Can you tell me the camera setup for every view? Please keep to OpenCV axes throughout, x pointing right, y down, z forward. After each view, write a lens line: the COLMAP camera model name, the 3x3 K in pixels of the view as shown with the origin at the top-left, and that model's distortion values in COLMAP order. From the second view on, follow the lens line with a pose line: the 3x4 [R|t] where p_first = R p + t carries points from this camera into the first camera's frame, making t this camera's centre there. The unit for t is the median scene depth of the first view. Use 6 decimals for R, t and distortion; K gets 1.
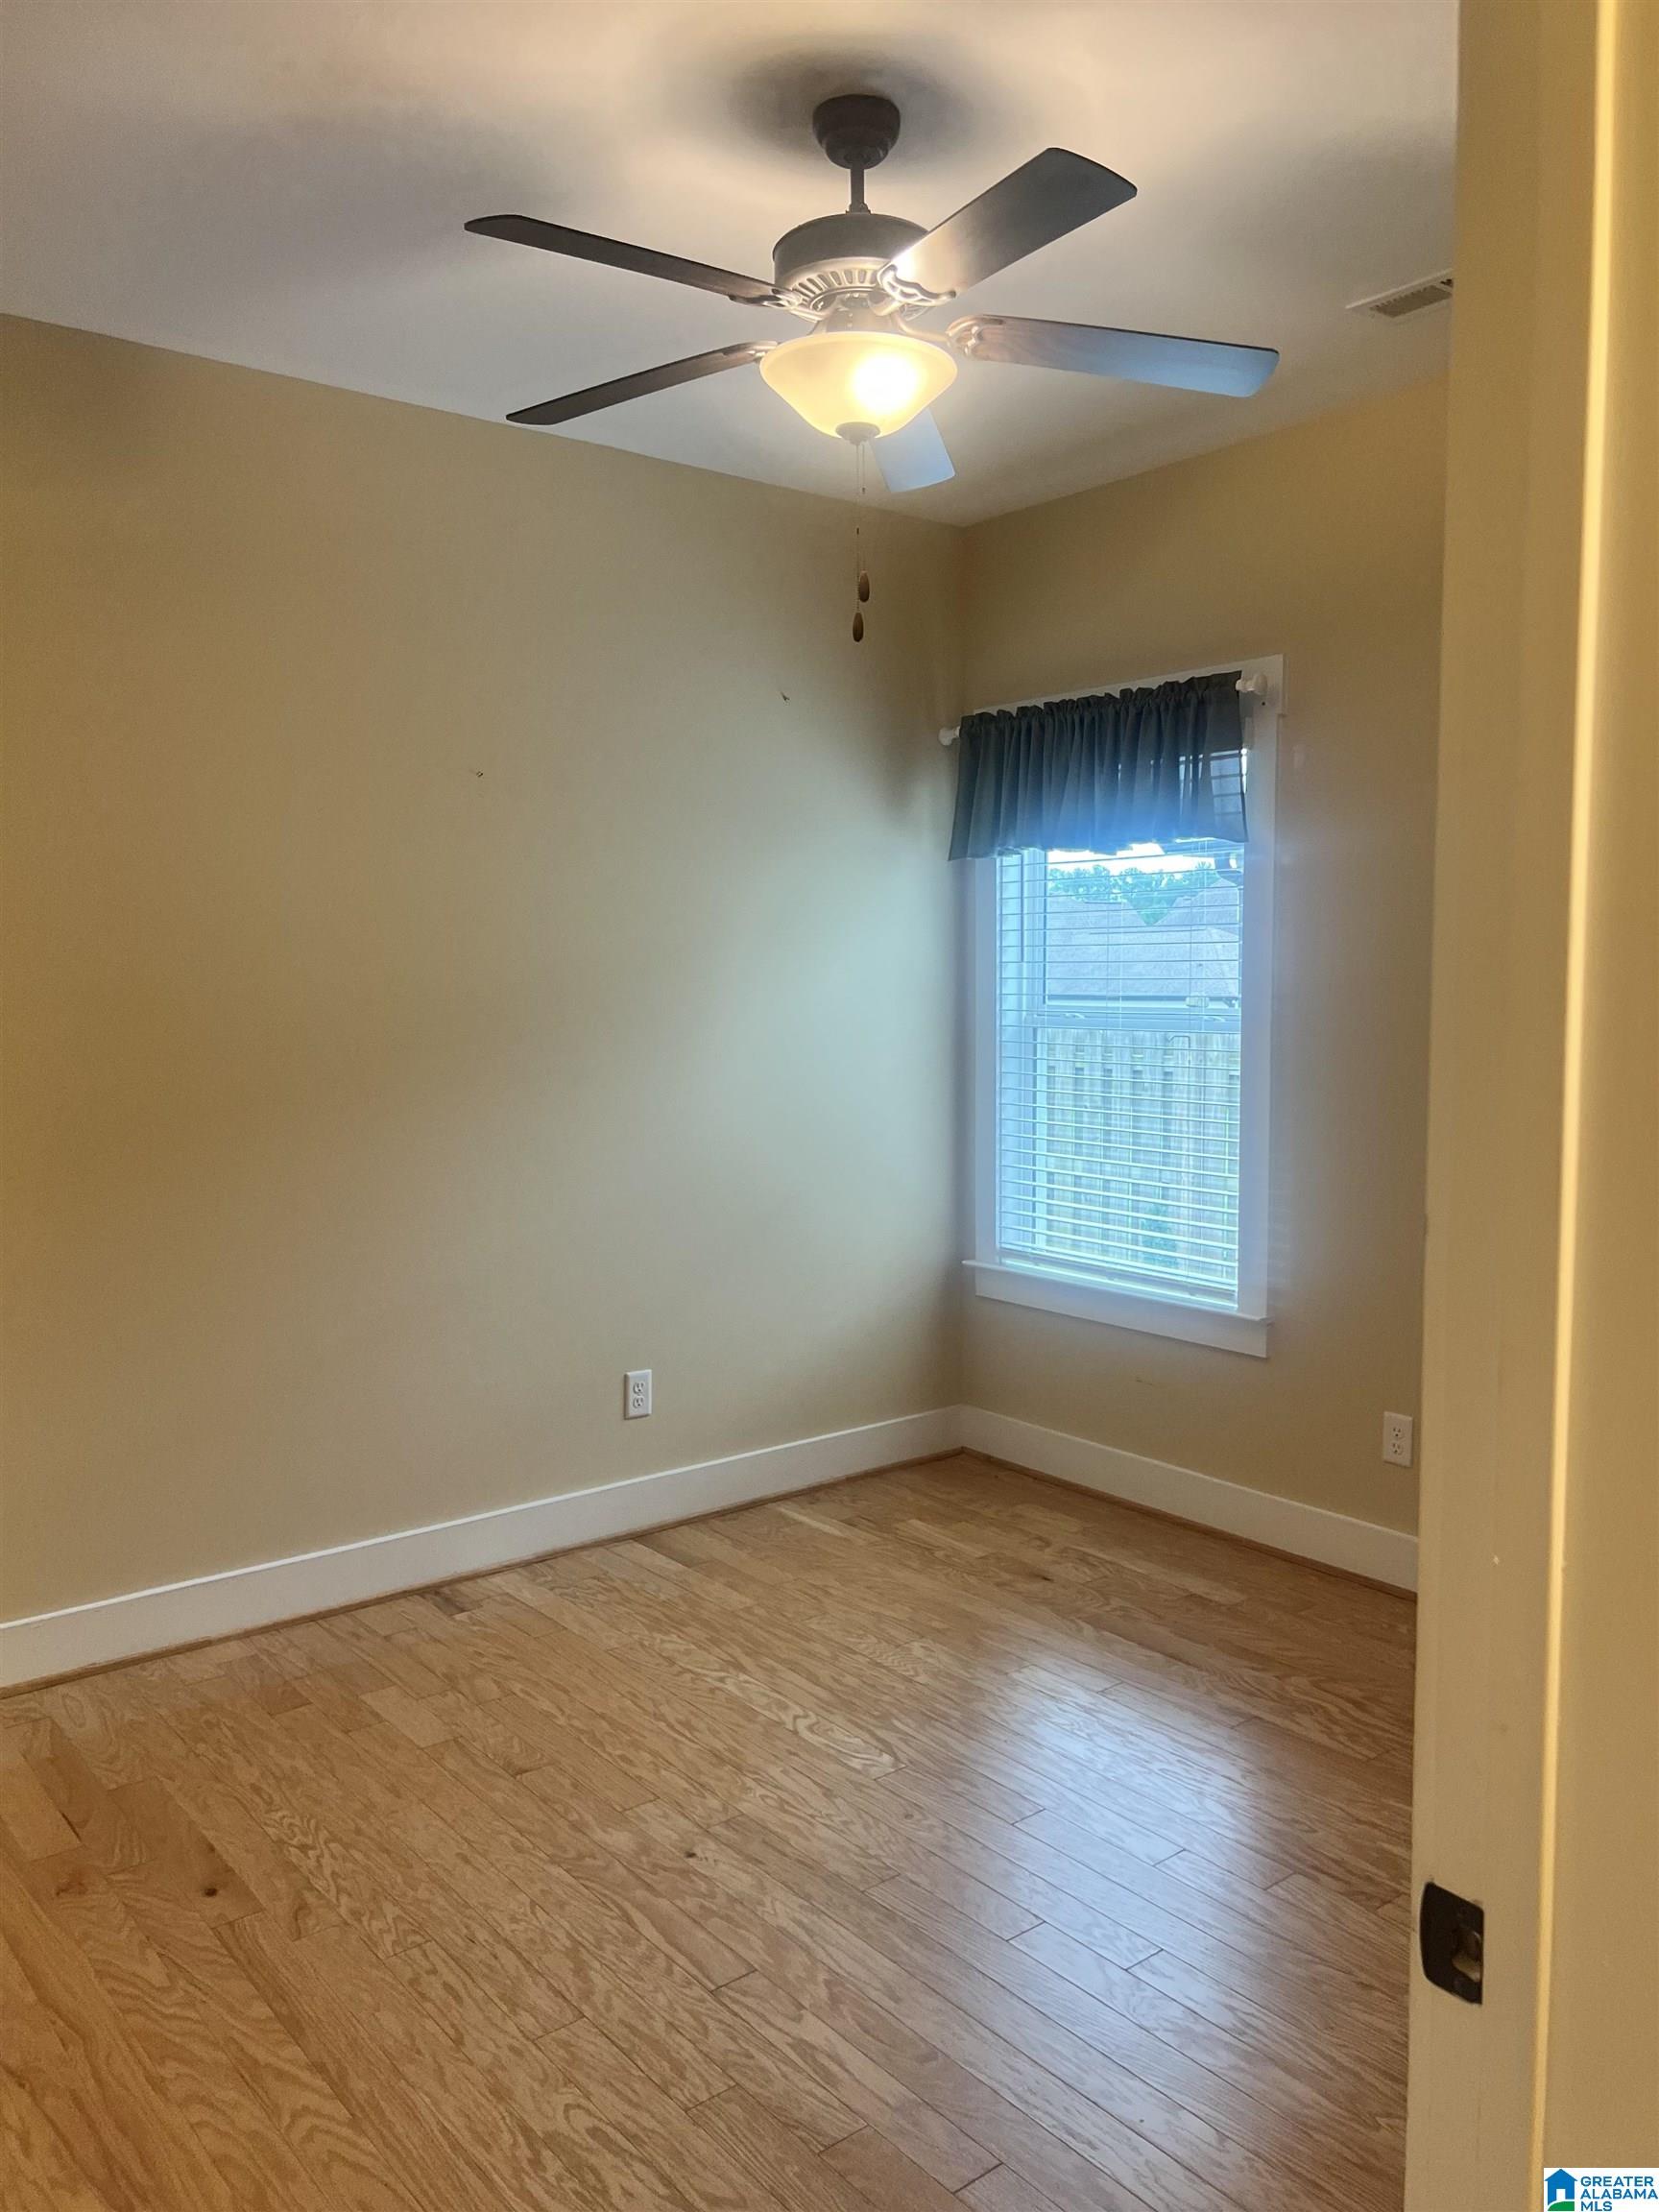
lens RADIAL K [[1659.2, 0, 832.0], [0, 1659.2, 1115.0], [0, 0, 1]] dist [0.059413, -0.067955]
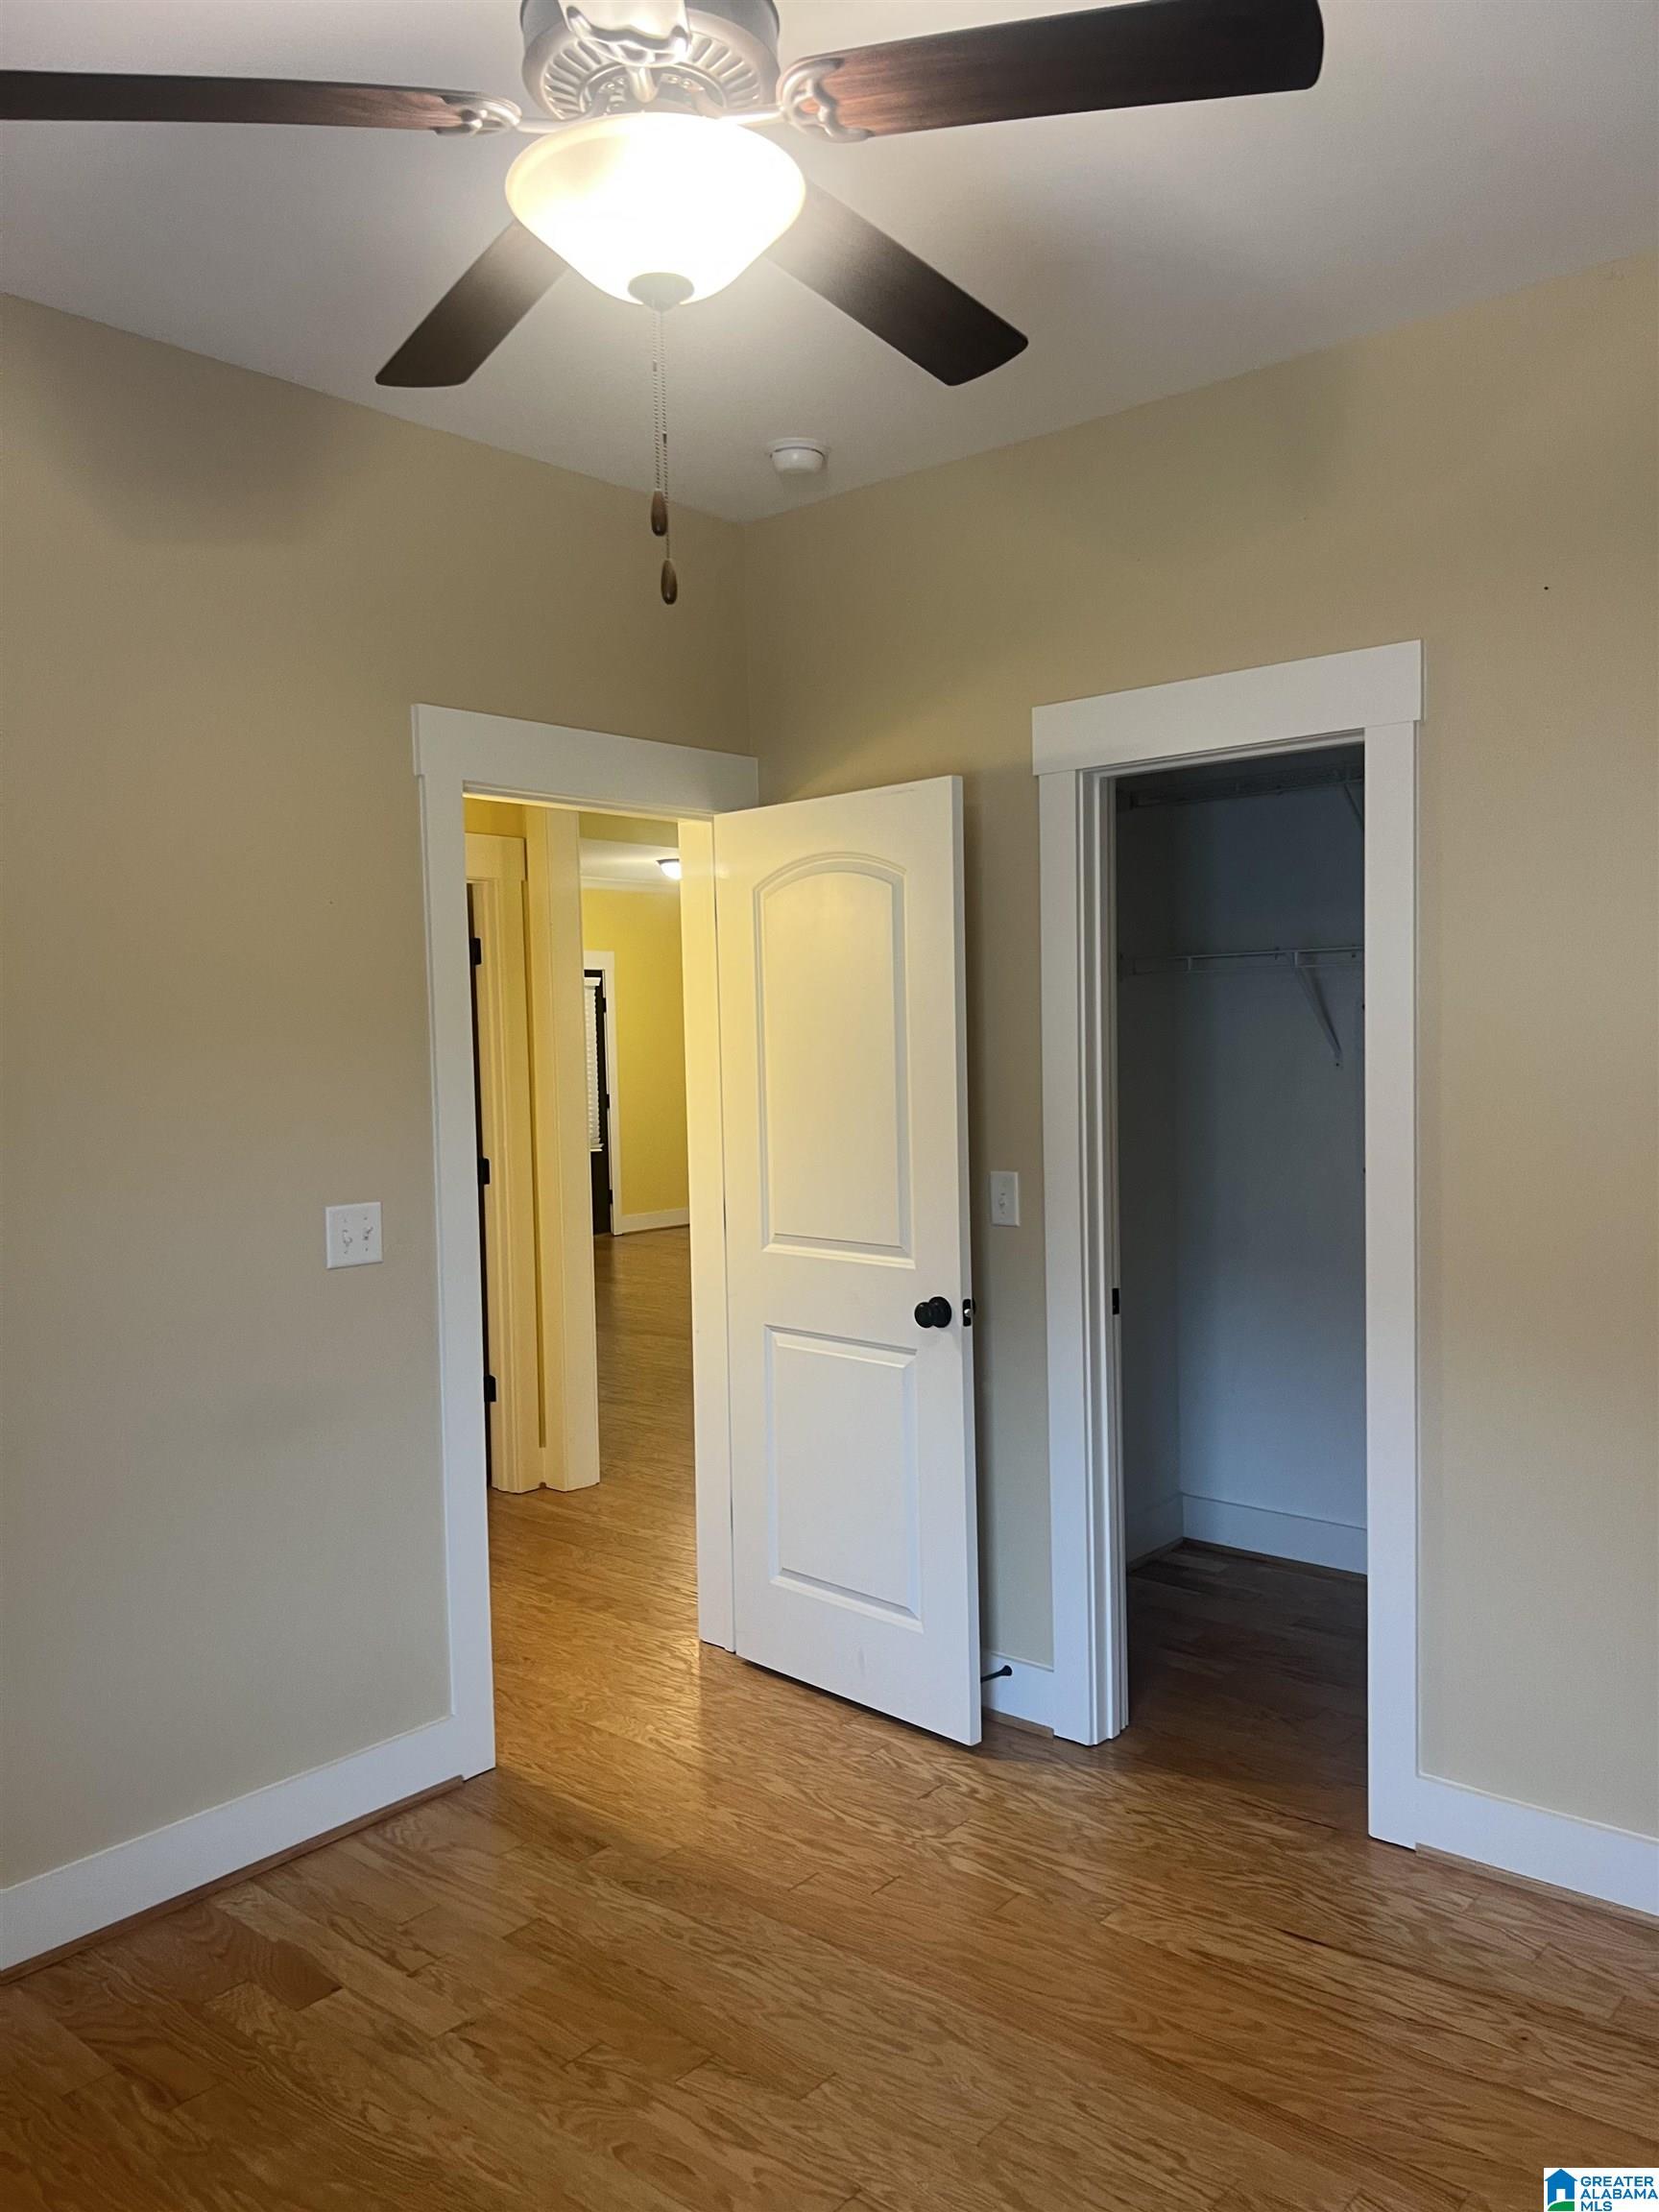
lens RADIAL K [[1659.2, 0, 829.3], [0, 1659.2, 1106.0], [0, 0, 1]] dist [0.059413, -0.067955]
pose [[-0.984318, 0.029315, -0.173952, 0.093304], [0.007455, 0.992127, 0.125010, -0.193382], [0.176247, 0.121753, -0.976787, 1.968291]]
